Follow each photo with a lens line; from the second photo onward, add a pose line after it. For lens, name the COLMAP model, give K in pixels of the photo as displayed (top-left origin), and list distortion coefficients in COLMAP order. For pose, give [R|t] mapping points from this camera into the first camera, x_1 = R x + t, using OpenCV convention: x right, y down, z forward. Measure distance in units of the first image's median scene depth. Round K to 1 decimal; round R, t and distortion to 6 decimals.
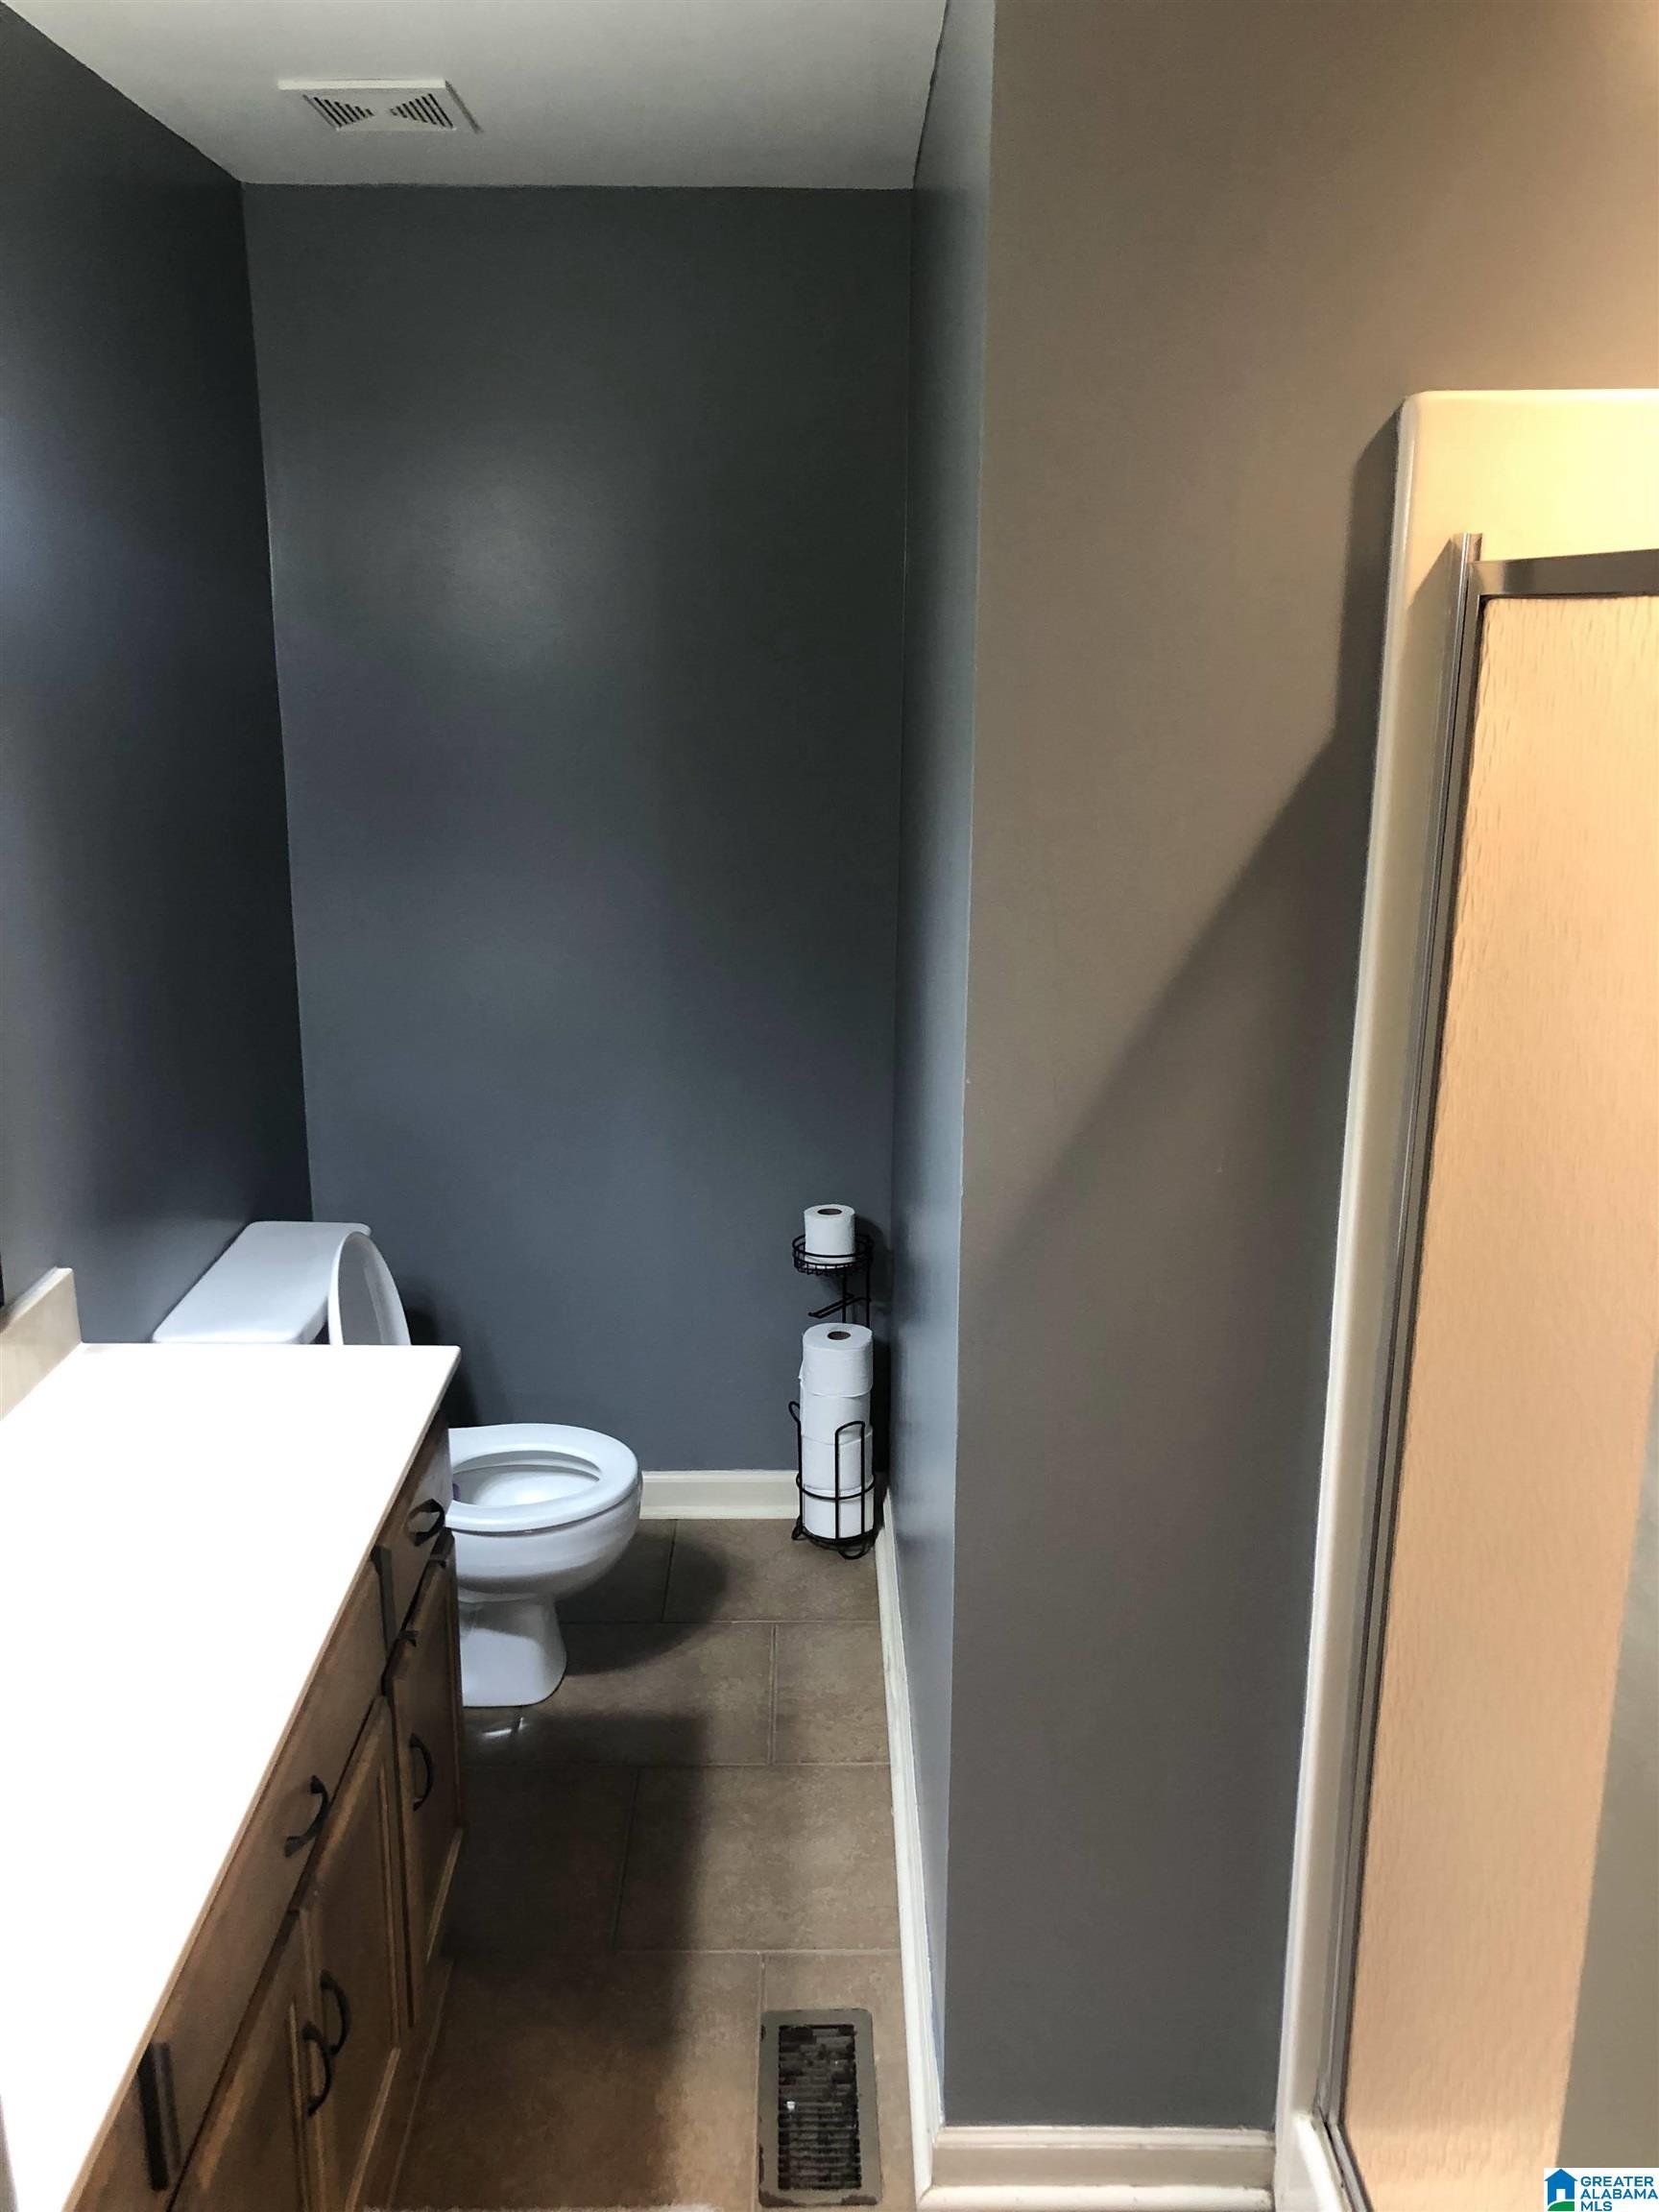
lens RADIAL K [[1823.9, 0, 828.3], [0, 1823.9, 1115.6], [0, 0, 1]] dist [0.013813, -0.097037]
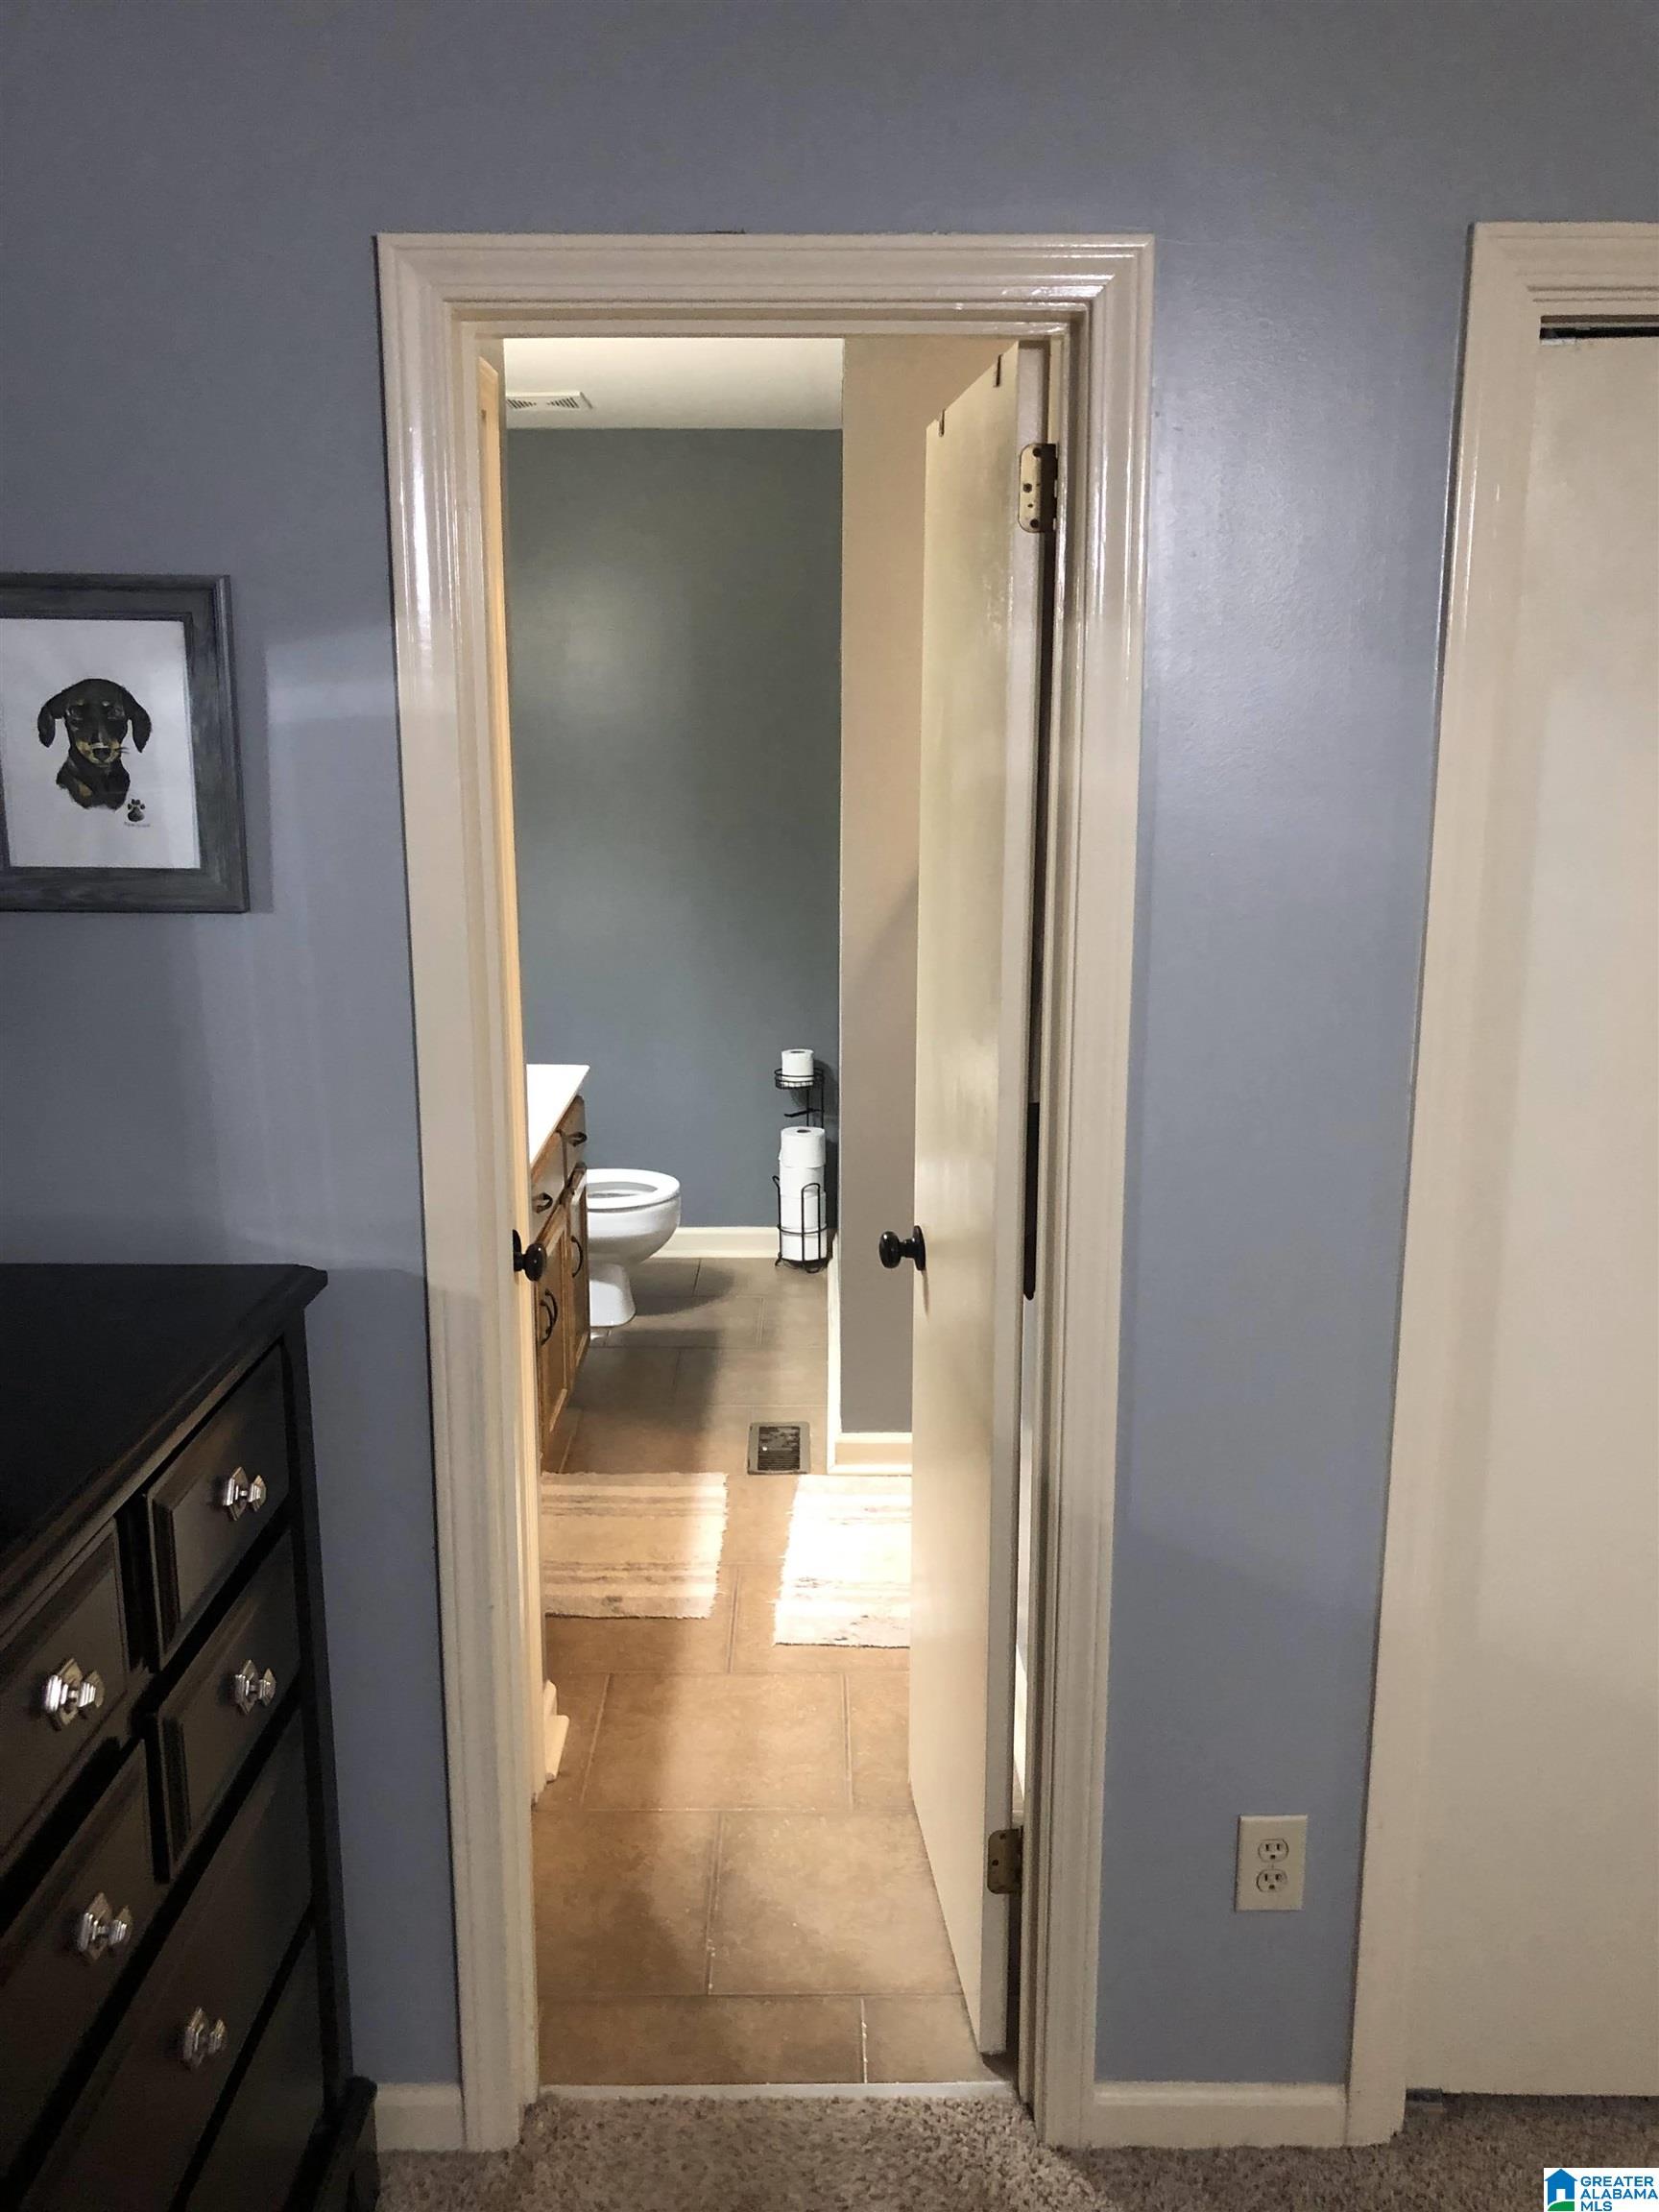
lens RADIAL K [[1823.9, 0, 828.3], [0, 1823.9, 1115.6], [0, 0, 1]] dist [0.013813, -0.097037]
pose [[0.999976, -0.001661, -0.006674, 0.037813], [0.001366, 0.999034, -0.043930, 0.177055], [0.006740, 0.043920, 0.999012, -0.589429]]
